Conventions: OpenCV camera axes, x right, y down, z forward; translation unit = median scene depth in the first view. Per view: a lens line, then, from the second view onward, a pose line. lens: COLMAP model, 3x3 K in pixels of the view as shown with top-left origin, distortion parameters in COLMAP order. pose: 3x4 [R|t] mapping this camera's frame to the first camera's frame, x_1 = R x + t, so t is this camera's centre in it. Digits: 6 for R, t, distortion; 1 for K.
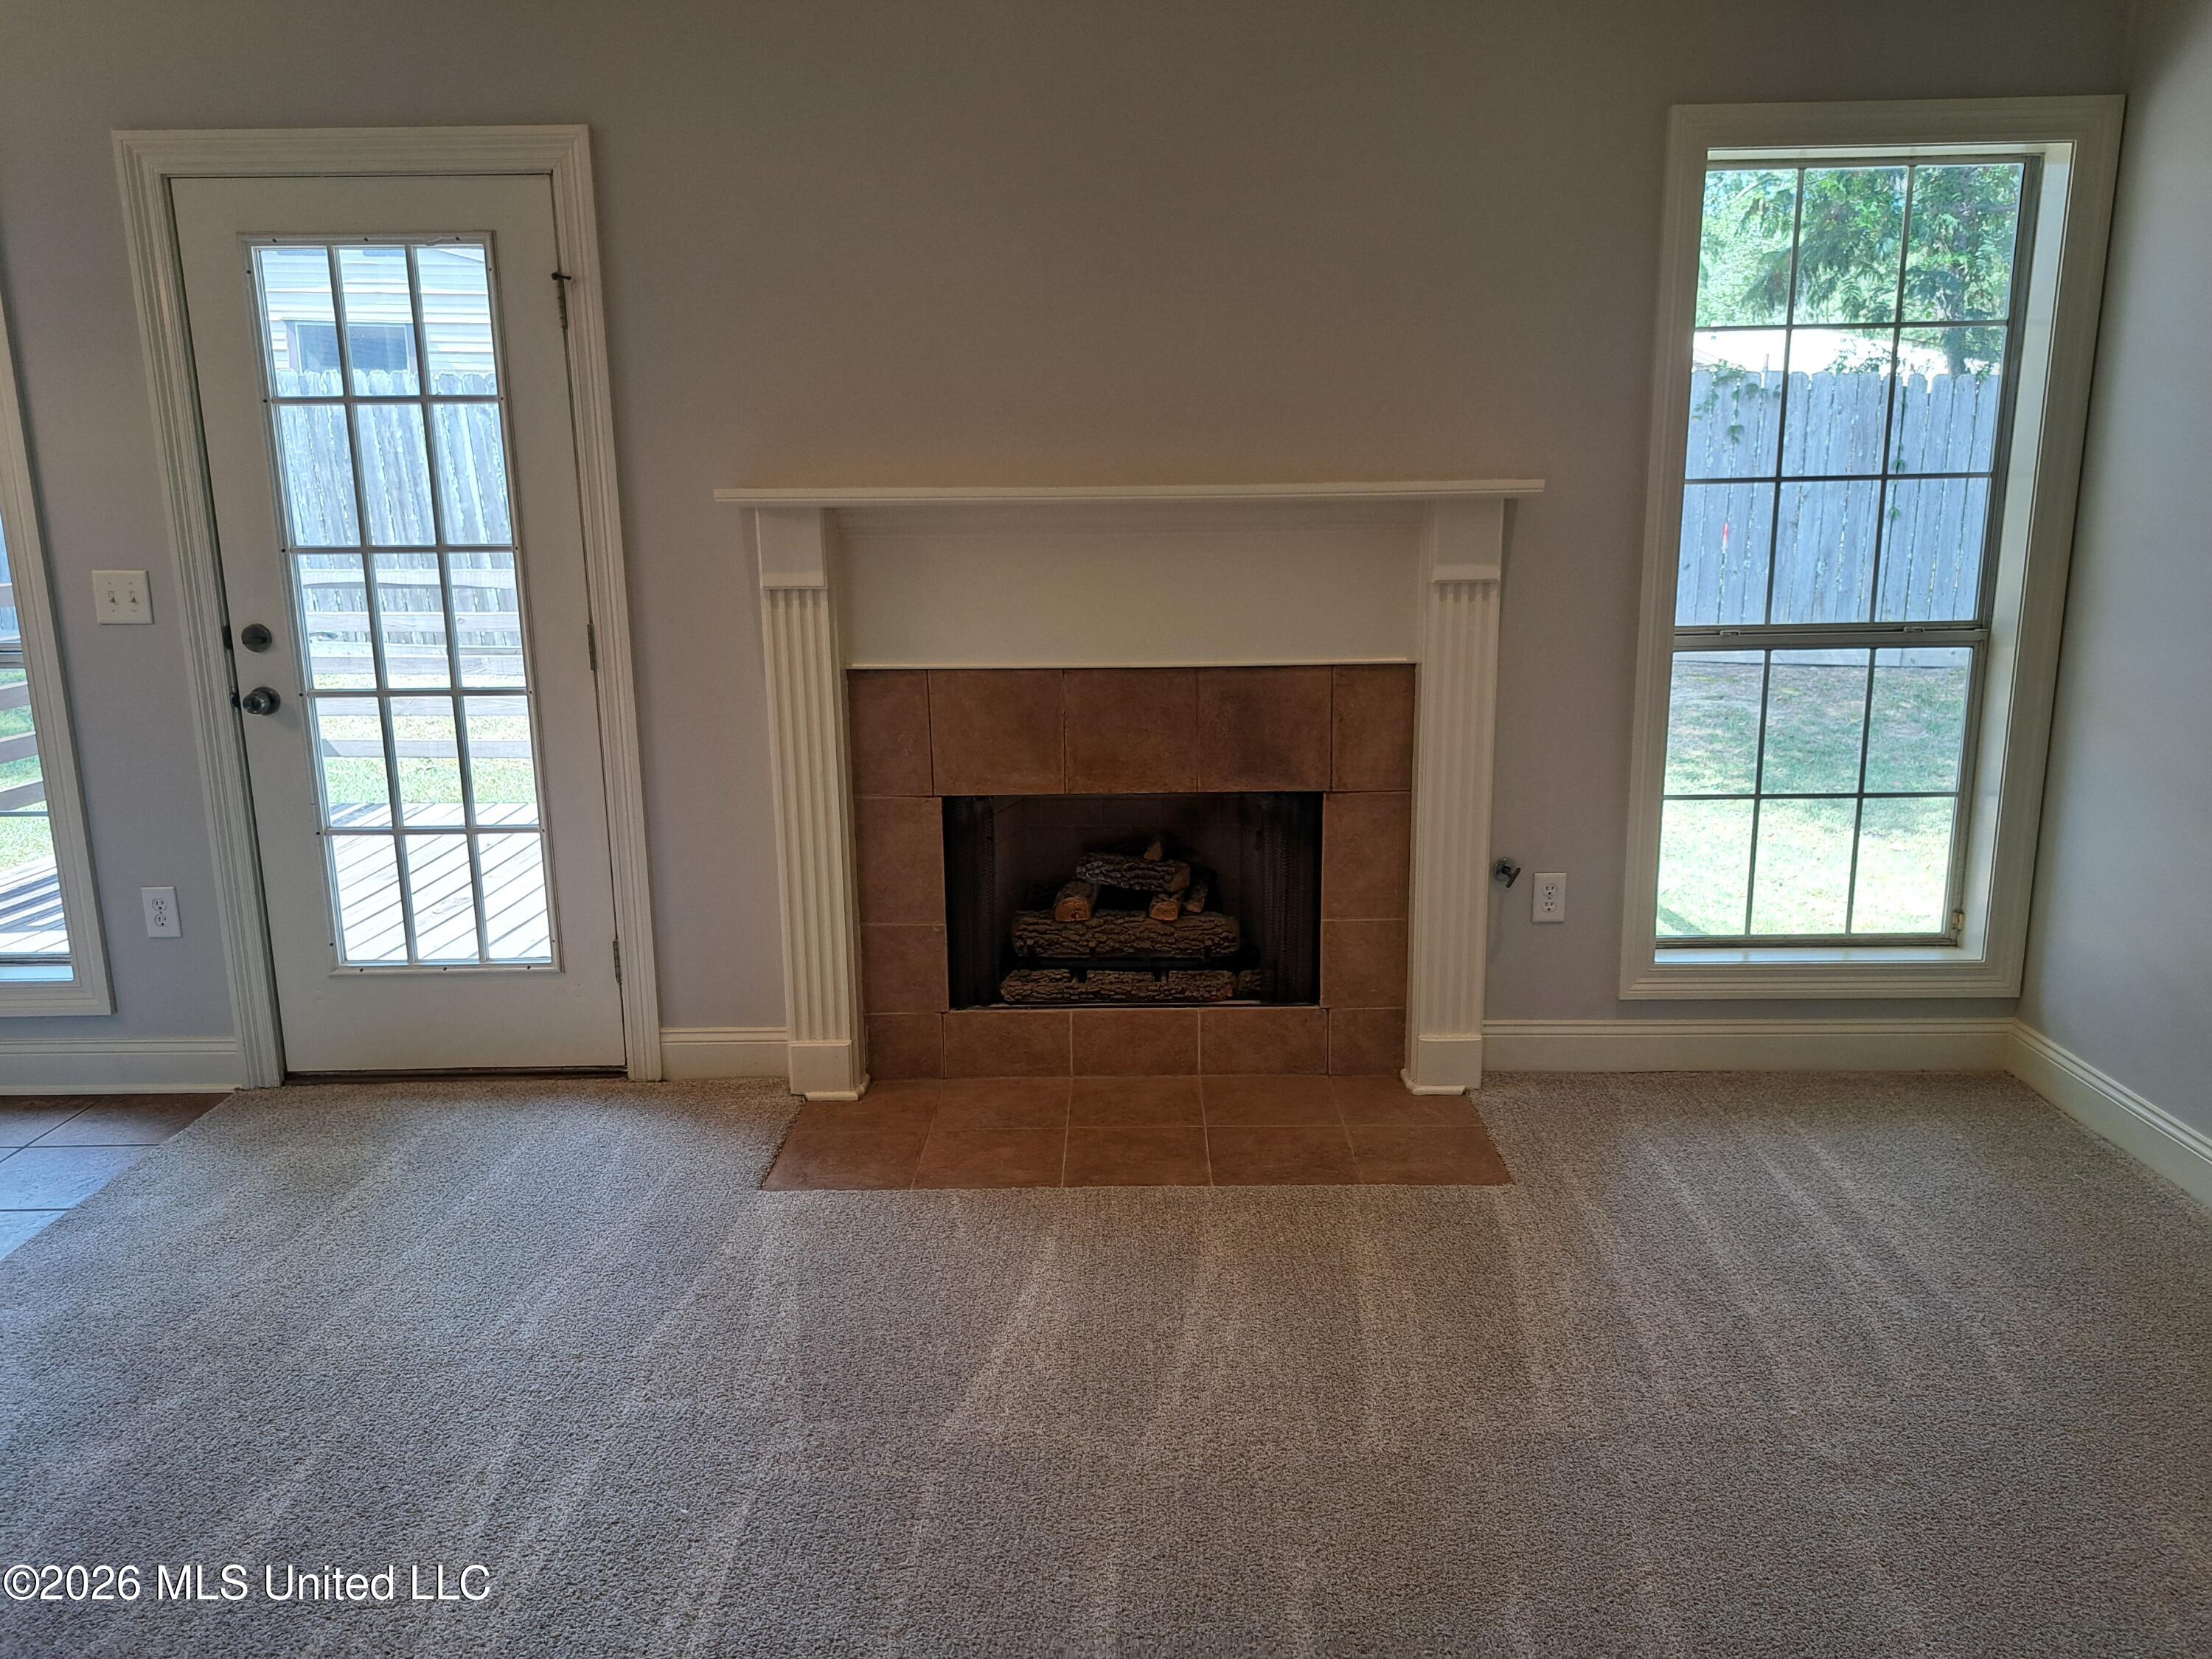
lens RADIAL K [[1559.8, 0, 1106.0], [0, 1559.8, 829.5], [0, 0, 1]] dist [0.044594, -0.053962]
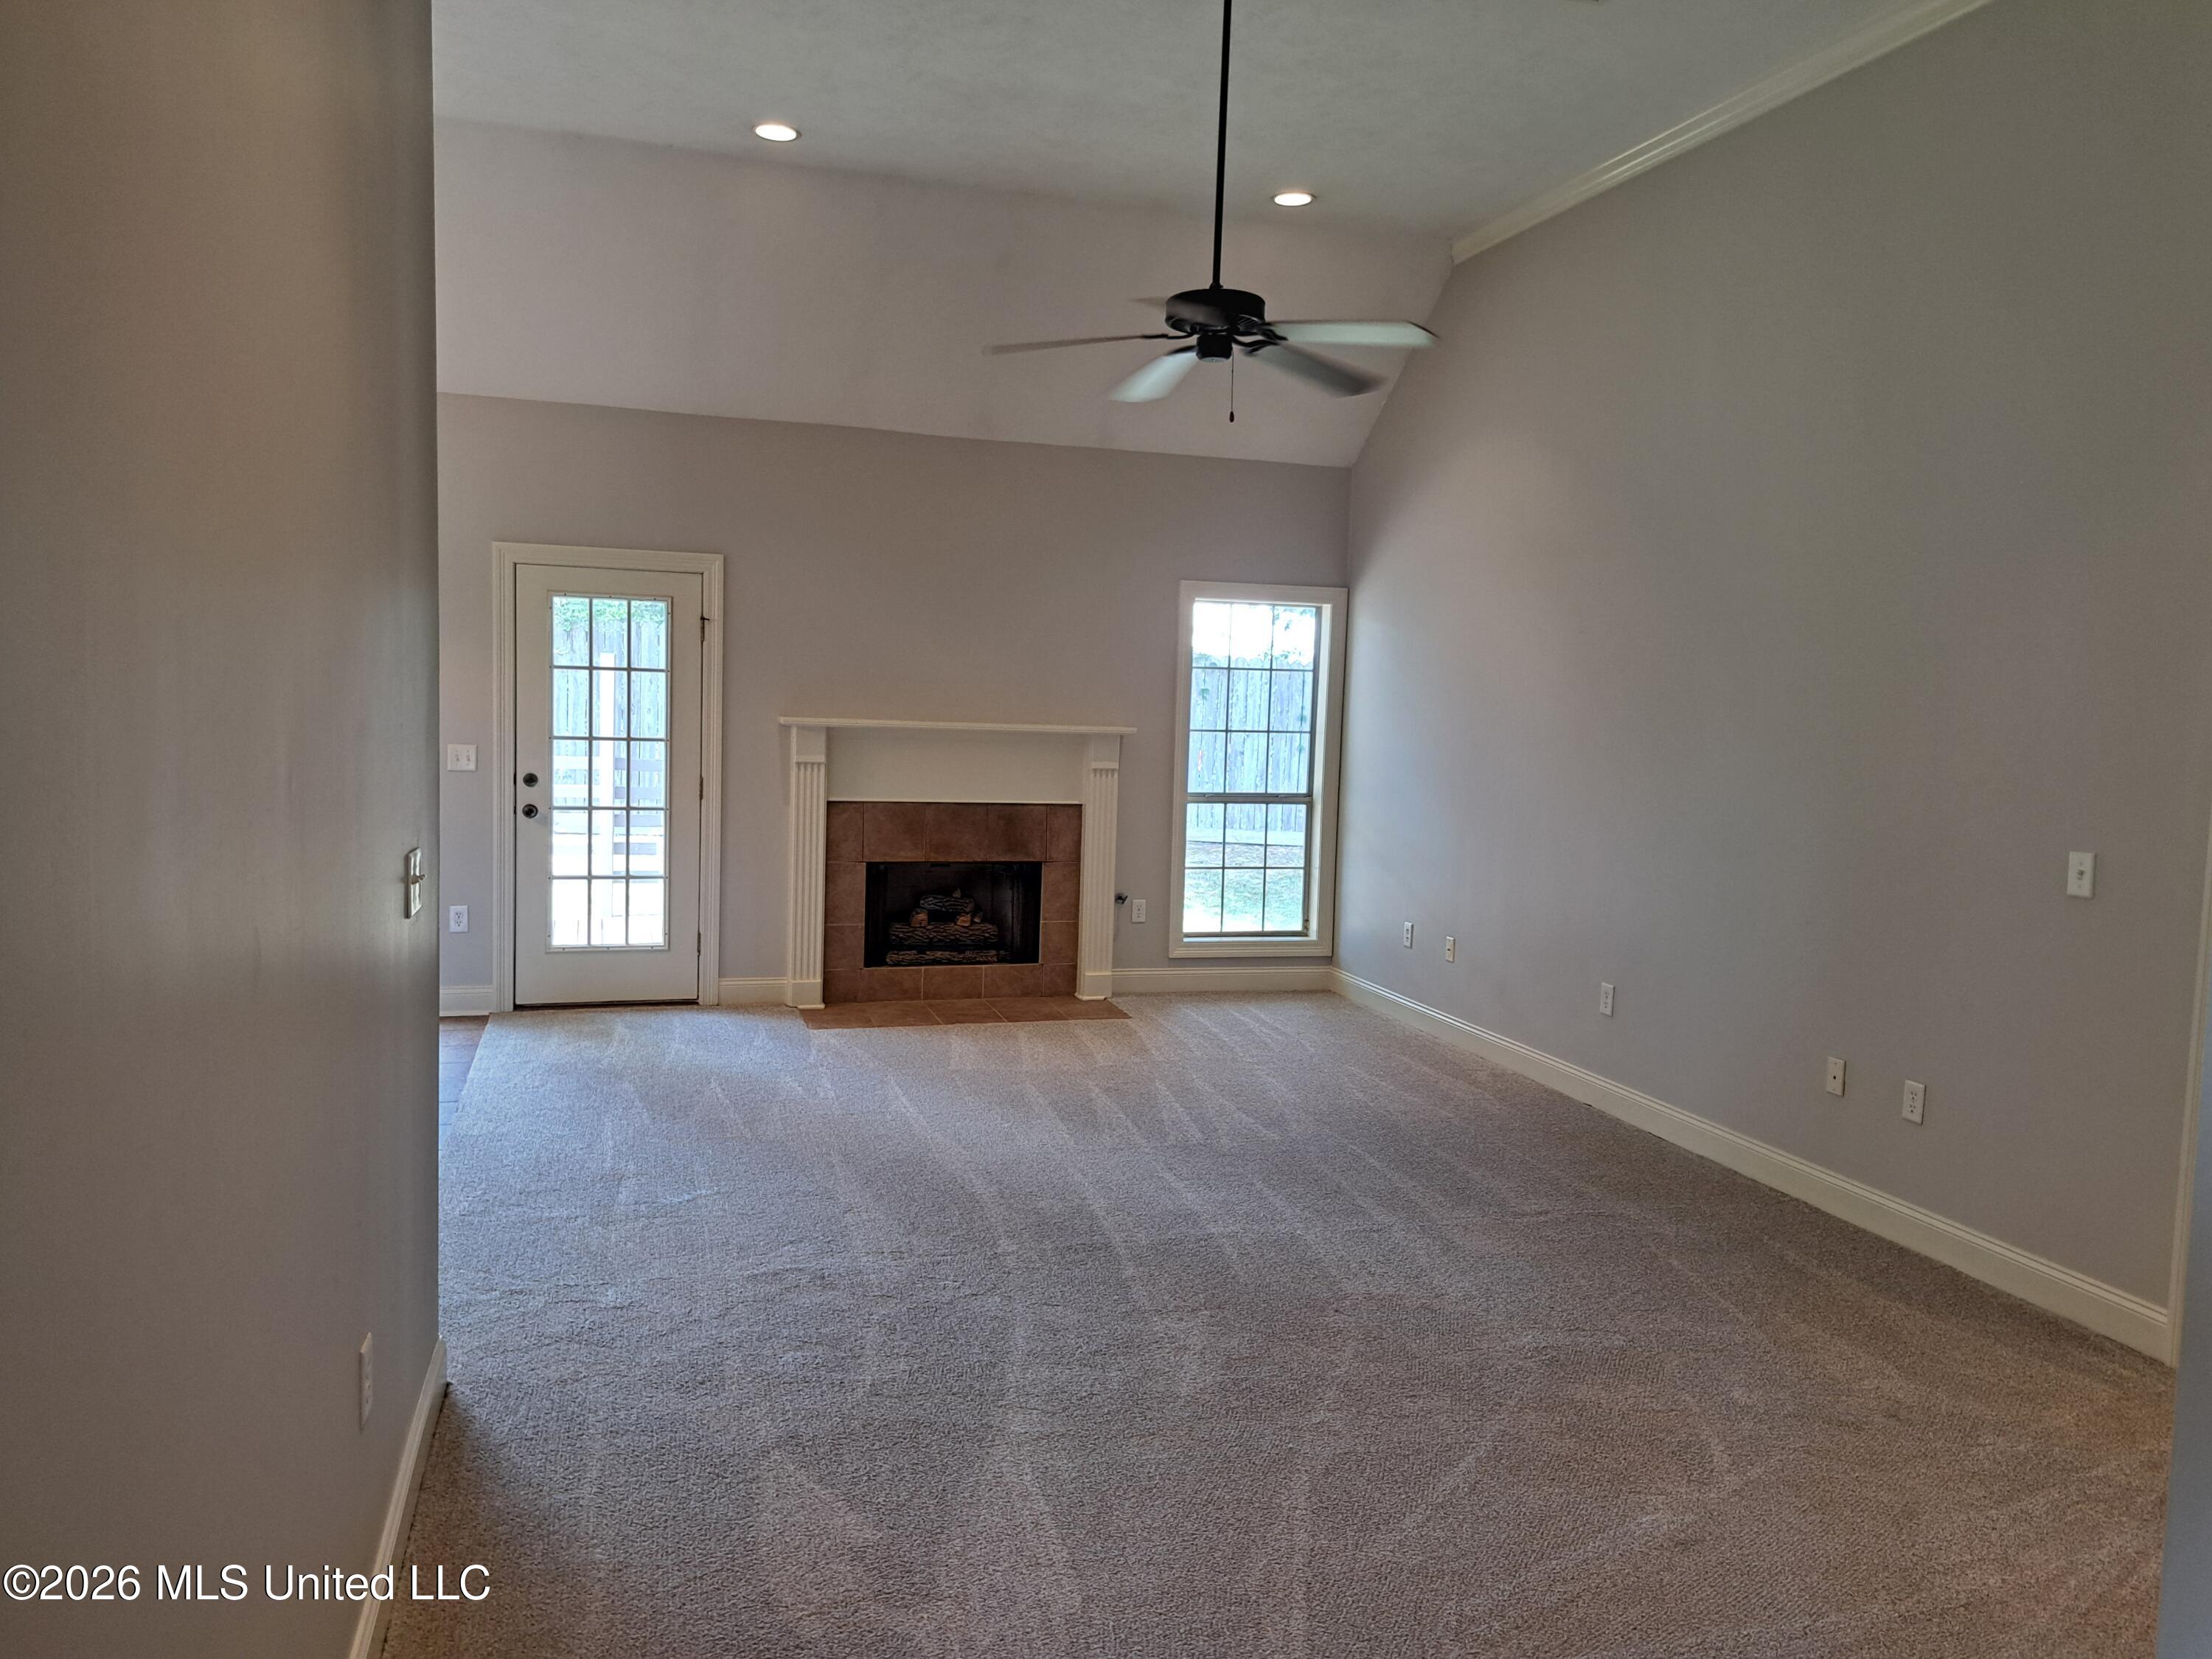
lens RADIAL K [[1607.8, 0, 1101.0], [0, 1607.8, 790.0], [0, 0, 1]] dist [0.011097, 0.000530]
pose [[0.951043, 0.026615, 0.307911, -0.477563], [0.023352, 0.987249, -0.157460, 0.233055], [-0.308176, 0.156942, 0.938295, -1.157535]]
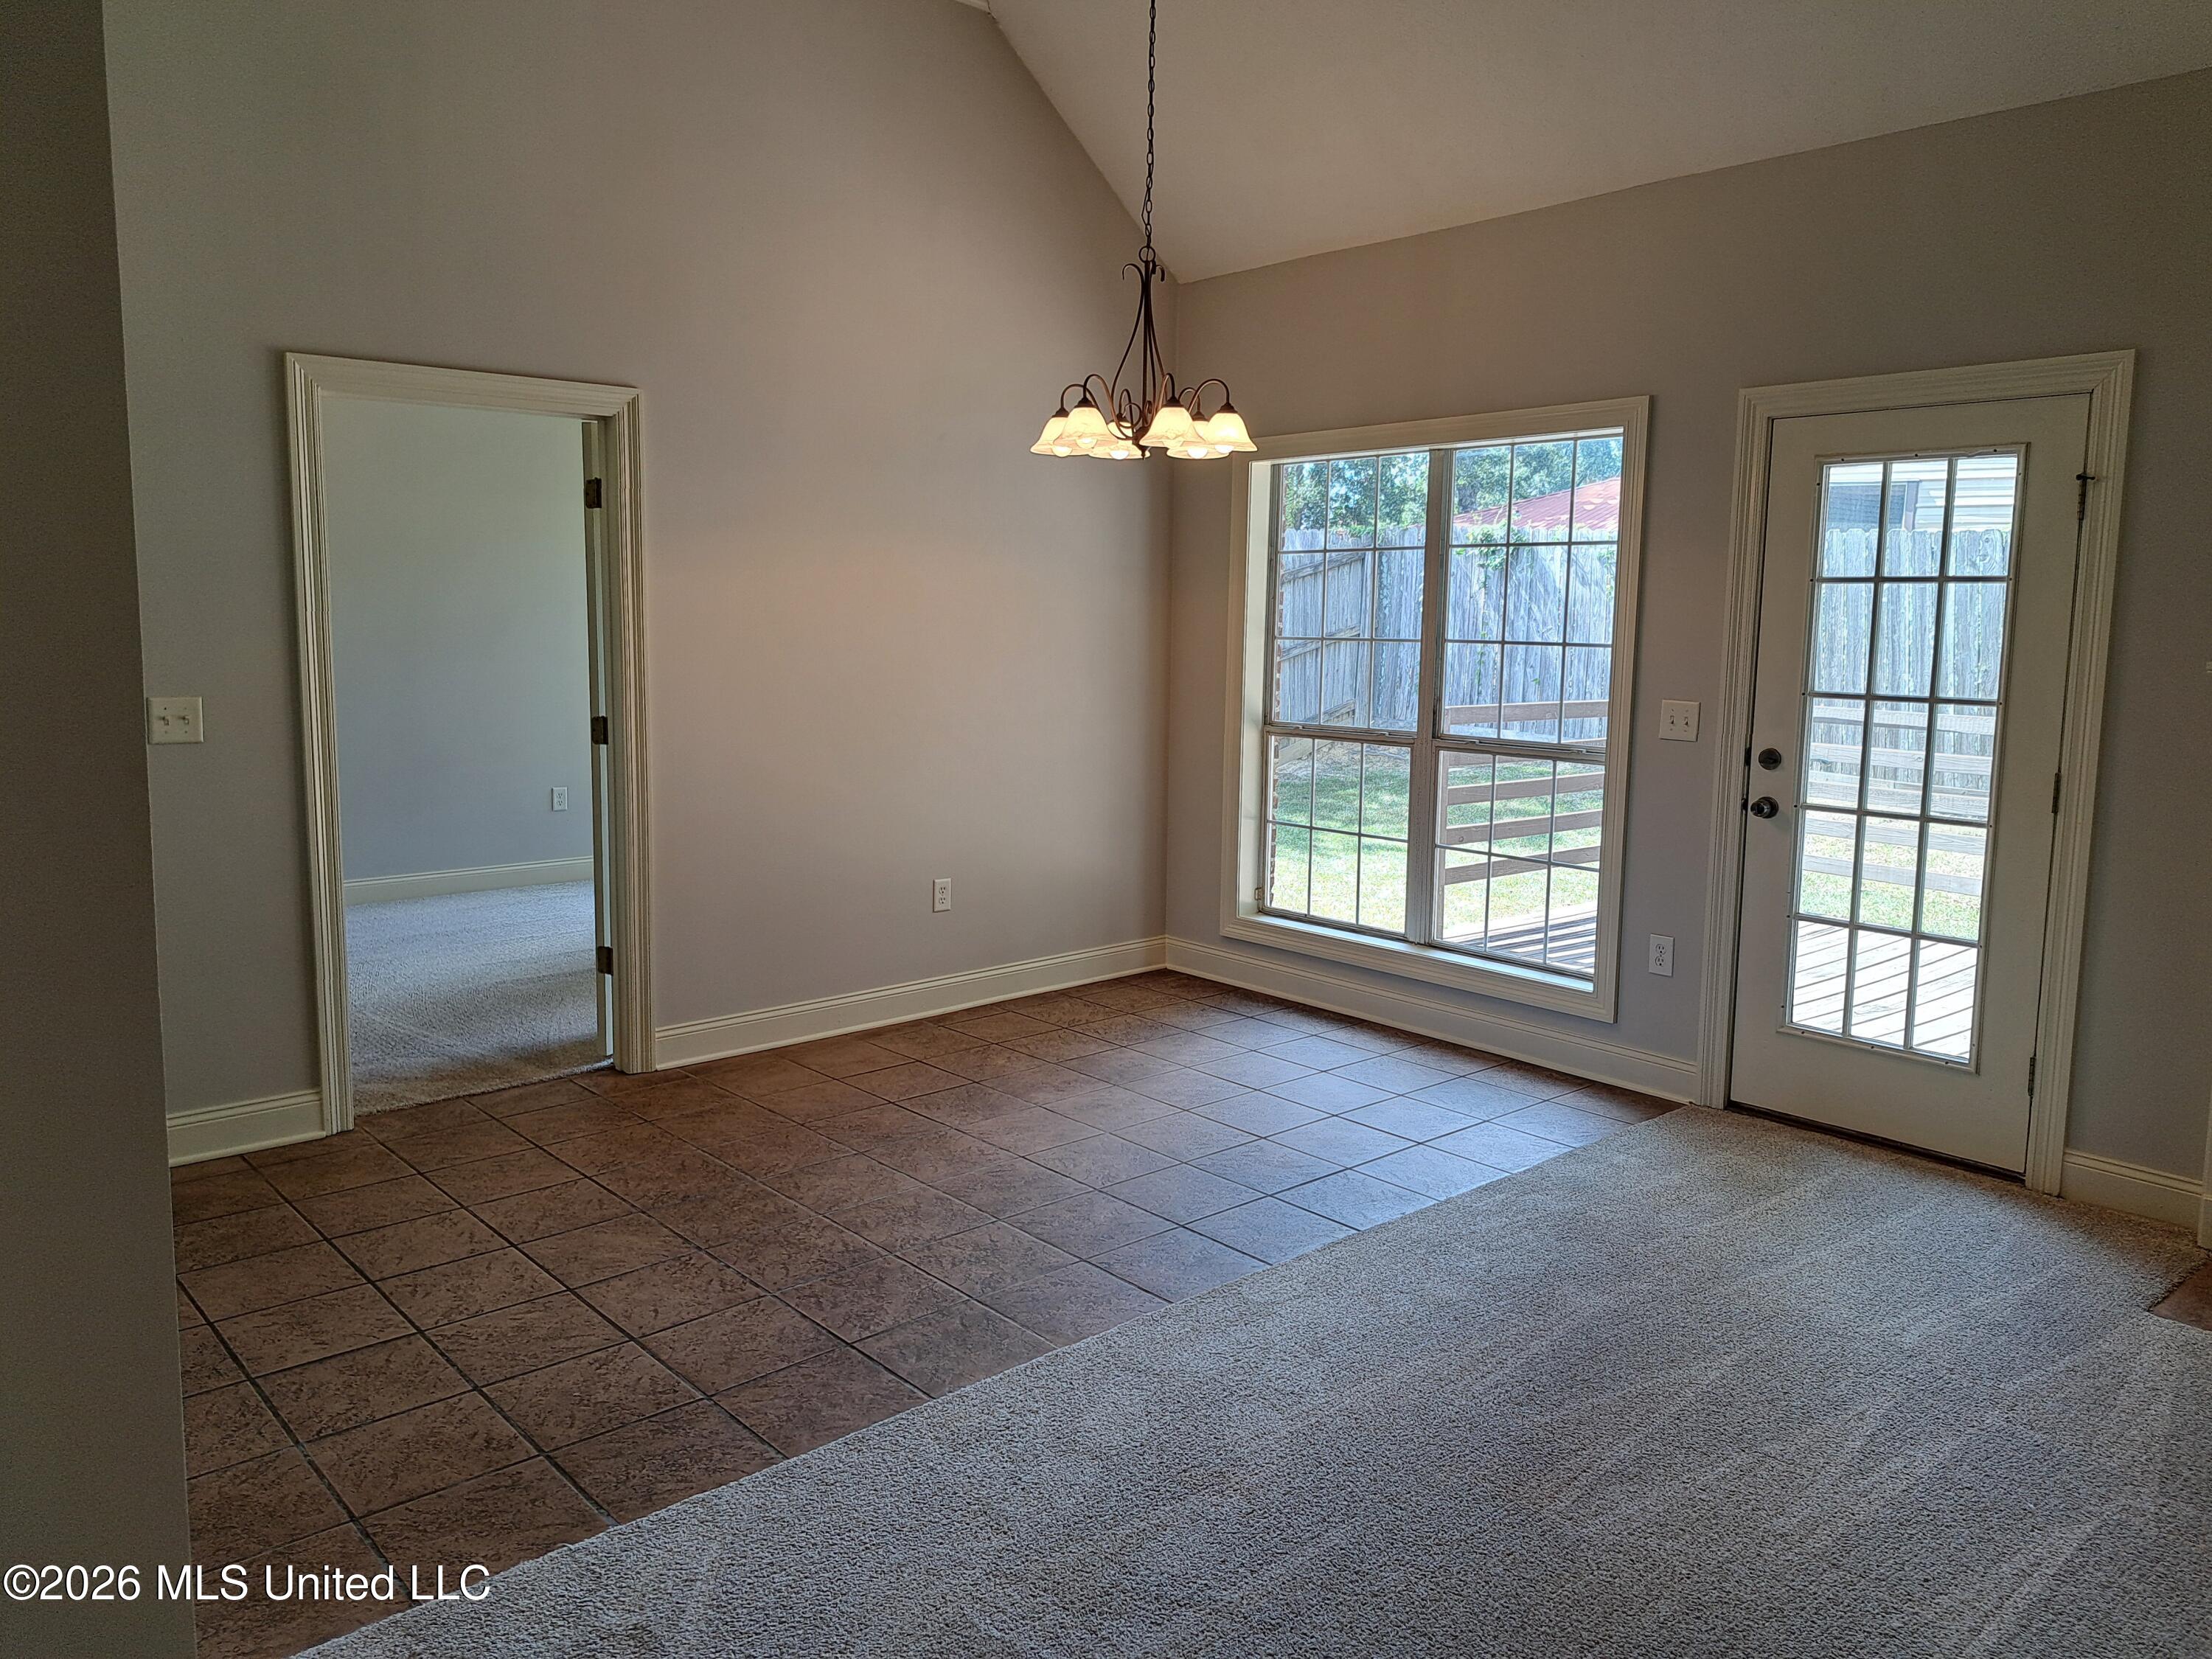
lens RADIAL K [[1607.8, 0, 1101.0], [0, 1607.8, 790.0], [0, 0, 1]] dist [0.011097, 0.000530]
pose [[0.662939, 0.107166, -0.740964, 0.075932], [-0.186784, 0.982081, -0.025077, 0.038657], [0.724999, 0.155024, 0.671076, -0.277280]]
